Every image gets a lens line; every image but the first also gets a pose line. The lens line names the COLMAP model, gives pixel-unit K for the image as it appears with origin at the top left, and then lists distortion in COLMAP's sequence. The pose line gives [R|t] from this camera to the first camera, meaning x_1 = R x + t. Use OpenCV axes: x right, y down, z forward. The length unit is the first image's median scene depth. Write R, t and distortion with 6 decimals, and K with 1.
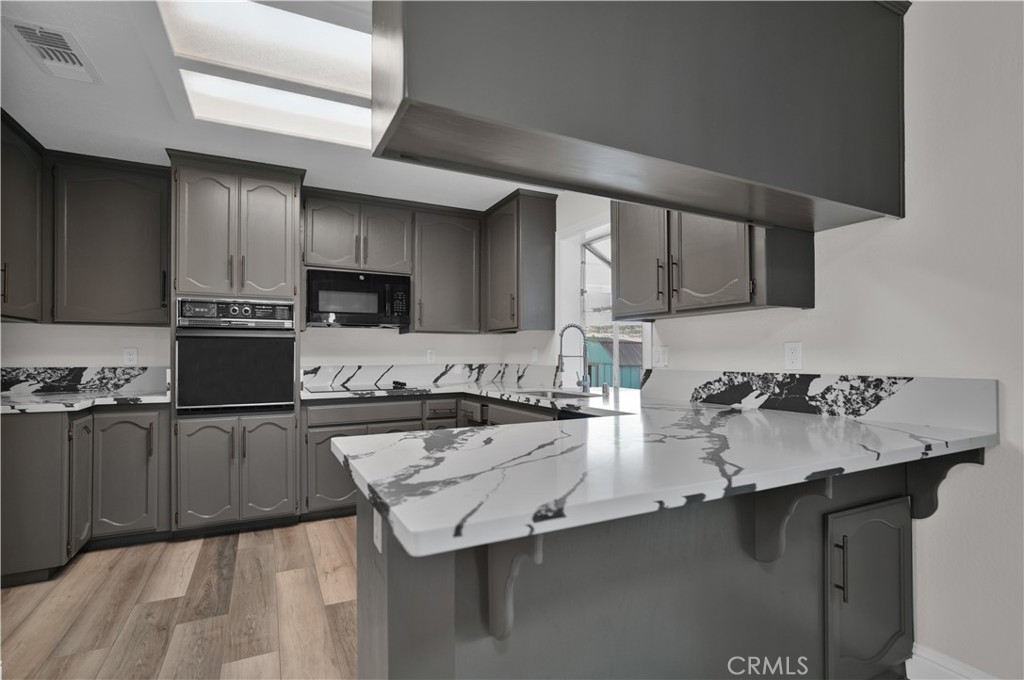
lens RADIAL K [[487.4, 0, 514.6], [0, 487.4, 356.5], [0, 0, 1]] dist [-0.002796, -0.000472]
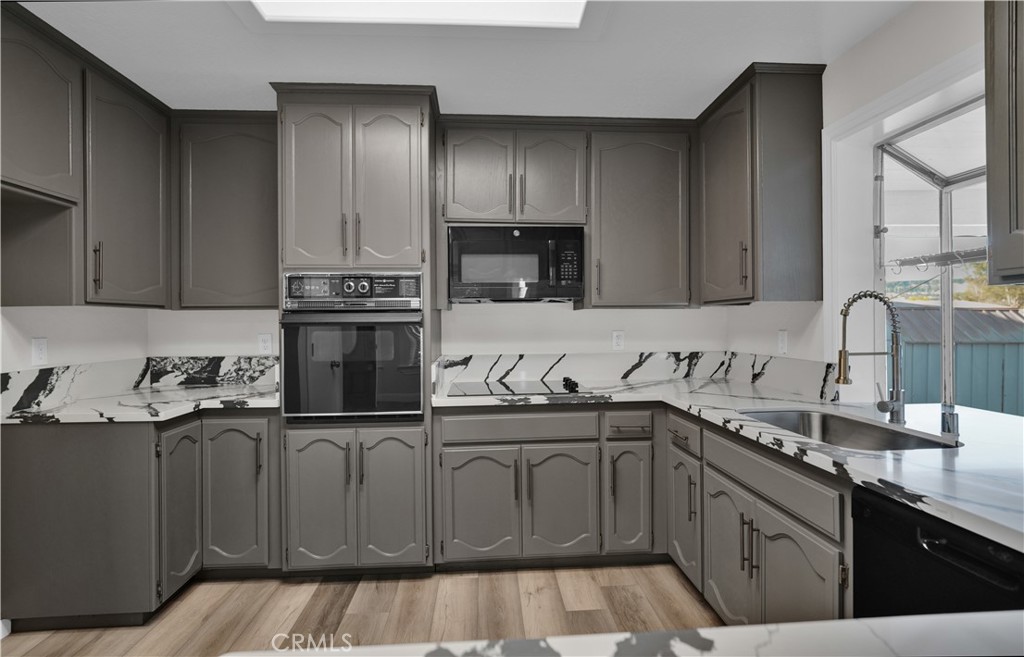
lens RADIAL K [[619.3, 0, 511.8], [0, 619.3, 341.7], [0, 0, 1]] dist [-0.010209, -0.001171]
pose [[0.935689, -0.004973, -0.352790, -0.003694], [0.010269, 0.999861, 0.013142, -0.019027], [0.352676, -0.015920, 0.935610, 0.184488]]
